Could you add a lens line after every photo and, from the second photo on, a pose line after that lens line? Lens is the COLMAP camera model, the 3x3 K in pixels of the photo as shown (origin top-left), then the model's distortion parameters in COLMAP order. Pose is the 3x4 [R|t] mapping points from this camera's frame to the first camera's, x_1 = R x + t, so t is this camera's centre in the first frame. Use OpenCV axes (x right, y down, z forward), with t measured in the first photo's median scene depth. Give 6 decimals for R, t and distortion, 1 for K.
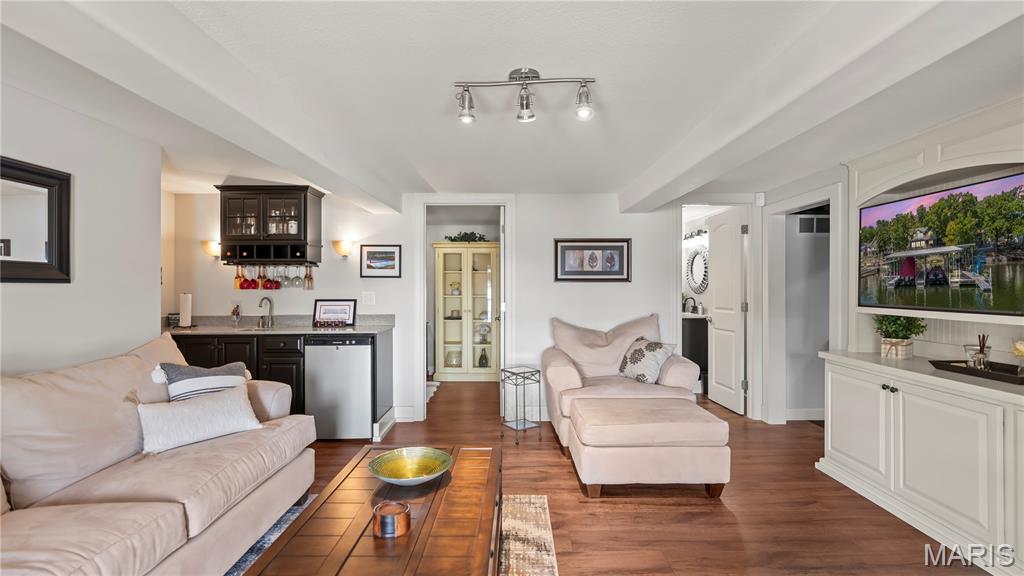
lens RADIAL K [[461.6, 0, 512.0], [0, 461.6, 288.0], [0, 0, 1]] dist [-0.001320, -0.000747]
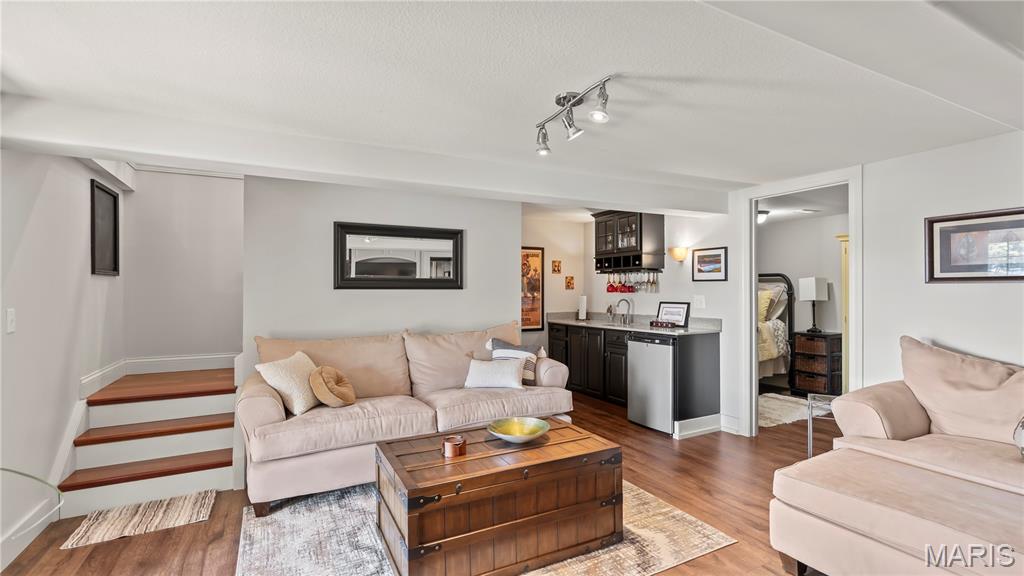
lens RADIAL K [[459.1, 0, 512.0], [0, 459.1, 288.0], [0, 0, 1]] dist [-0.000290, 0.000170]
pose [[0.478458, -0.004910, -0.878097, 0.396389], [-0.000679, 0.999982, -0.005961, -0.001718], [0.878110, 0.003448, 0.478446, 0.157846]]
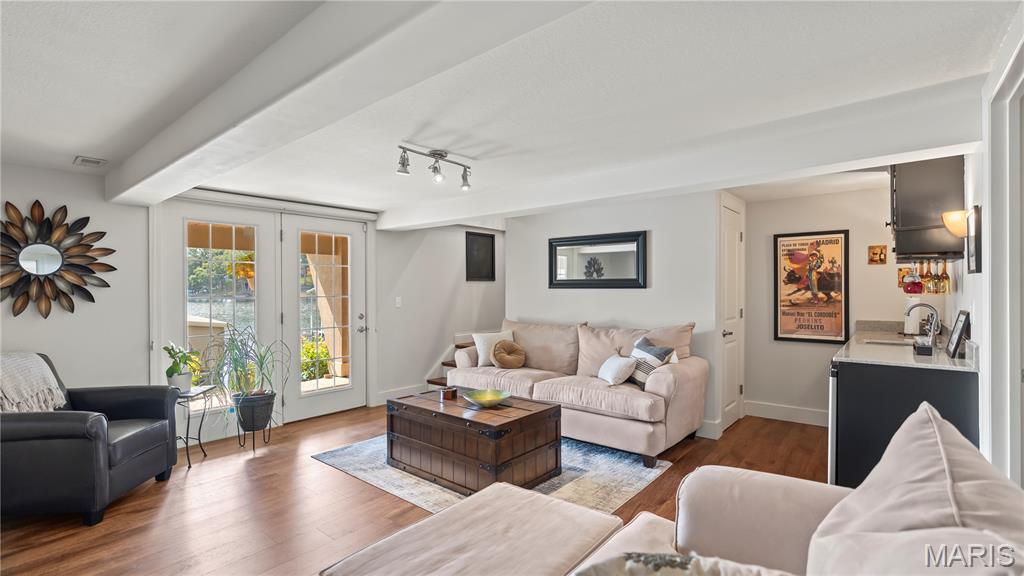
lens RADIAL K [[459.1, 0, 512.0], [0, 459.1, 288.0], [0, 0, 1]] dist [-0.000290, 0.000170]
pose [[-0.627002, 0.004561, -0.779005, 0.455639], [0.001898, 0.999989, 0.004328, -0.010716], [0.779016, 0.001235, -0.627003, 0.933698]]
